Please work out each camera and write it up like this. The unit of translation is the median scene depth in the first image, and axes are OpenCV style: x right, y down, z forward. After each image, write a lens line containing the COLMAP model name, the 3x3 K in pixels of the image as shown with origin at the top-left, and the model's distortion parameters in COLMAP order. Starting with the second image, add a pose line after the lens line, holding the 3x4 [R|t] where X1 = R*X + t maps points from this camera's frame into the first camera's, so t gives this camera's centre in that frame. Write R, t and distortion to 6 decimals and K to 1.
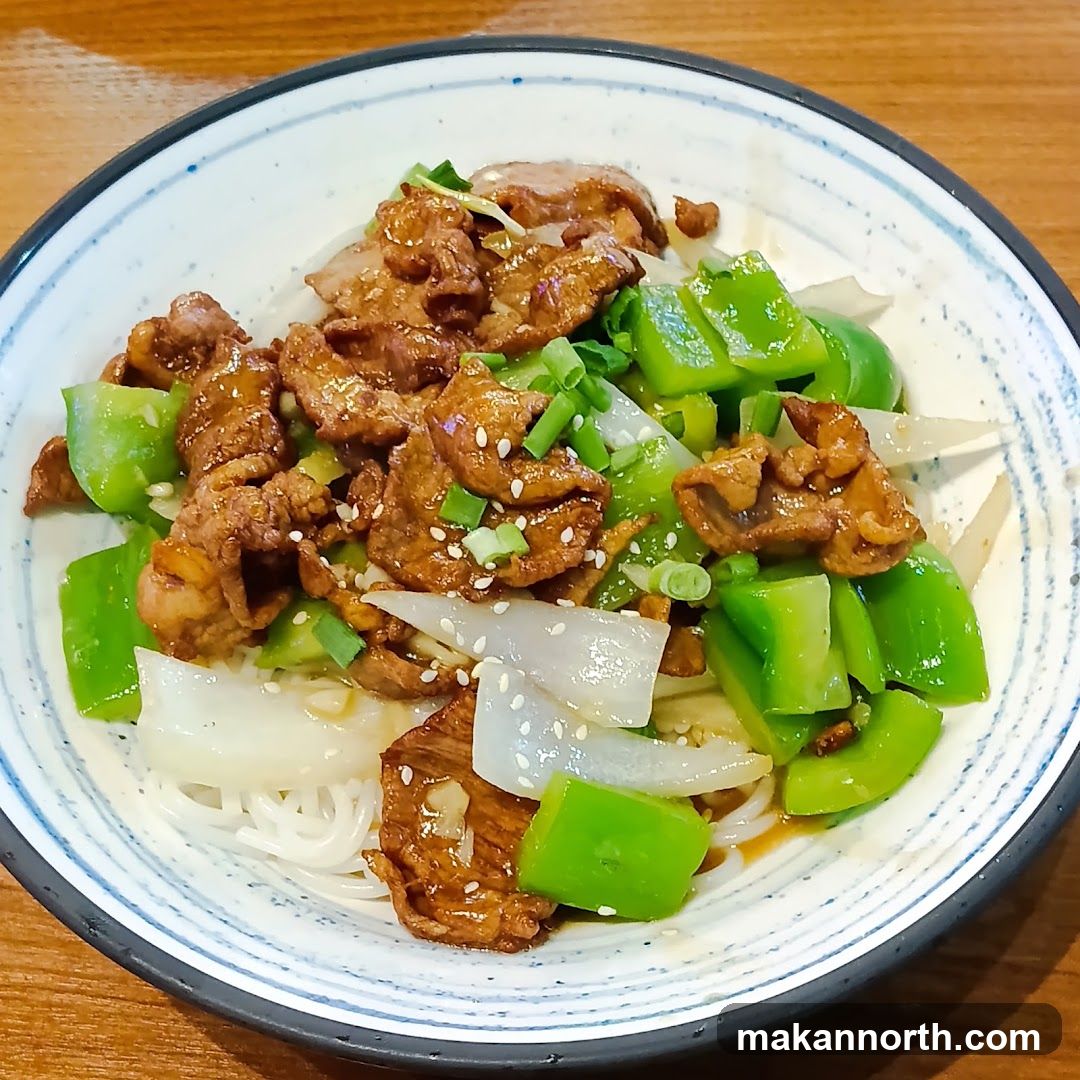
lens RADIAL K [[2124.4, 0, 539.5], [0, 2124.4, 539.8], [0, 0, 1]] dist [0.088450, 0.000000]
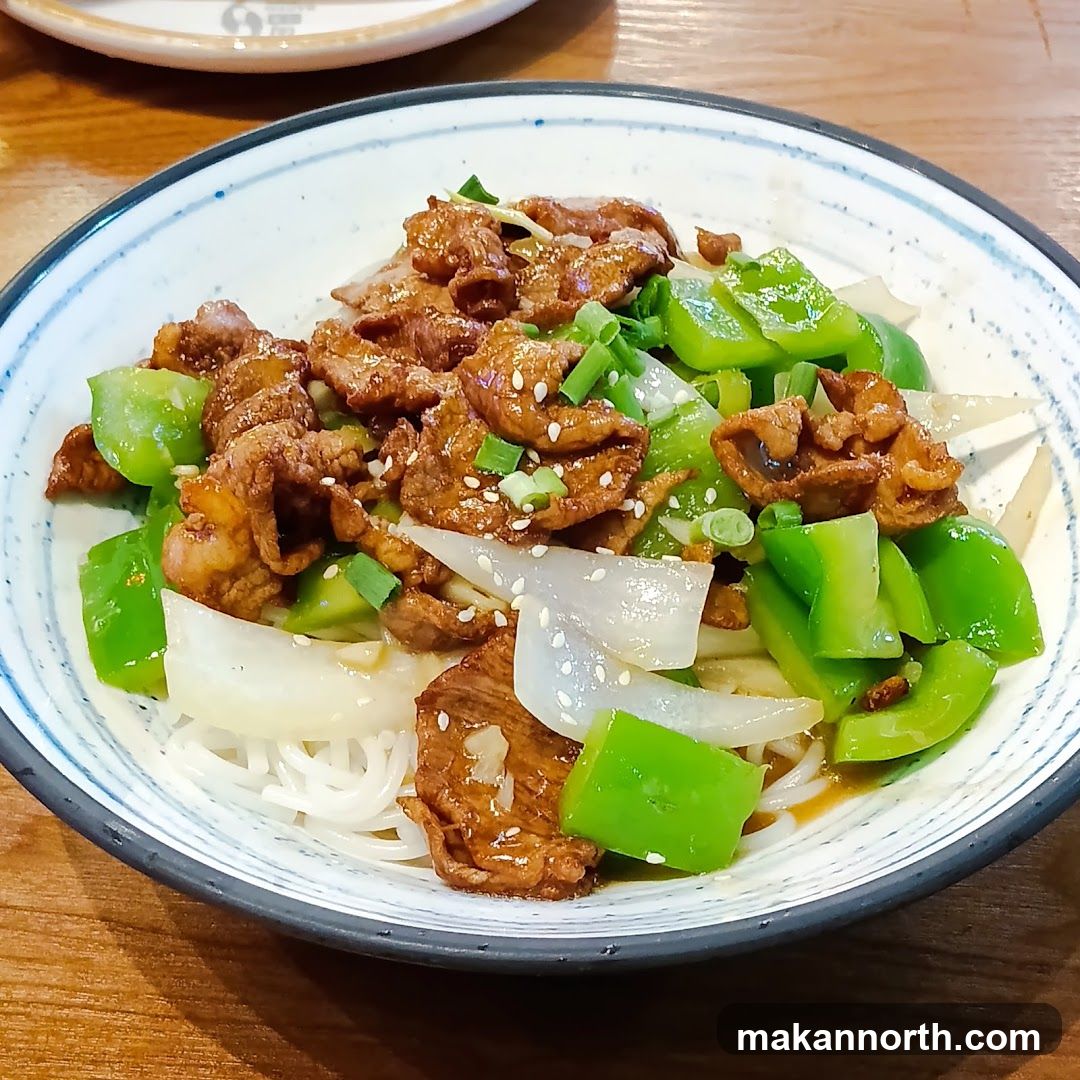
lens RADIAL K [[2124.4, 0, 540.5], [0, 2124.4, 540.1], [0, 0, 1]] dist [0.088450, 0.000000]
pose [[0.999881, -0.008097, 0.013104, -0.029064], [0.010403, 0.982349, -0.186767, 0.200221], [-0.011360, 0.186881, 0.982317, 0.043531]]
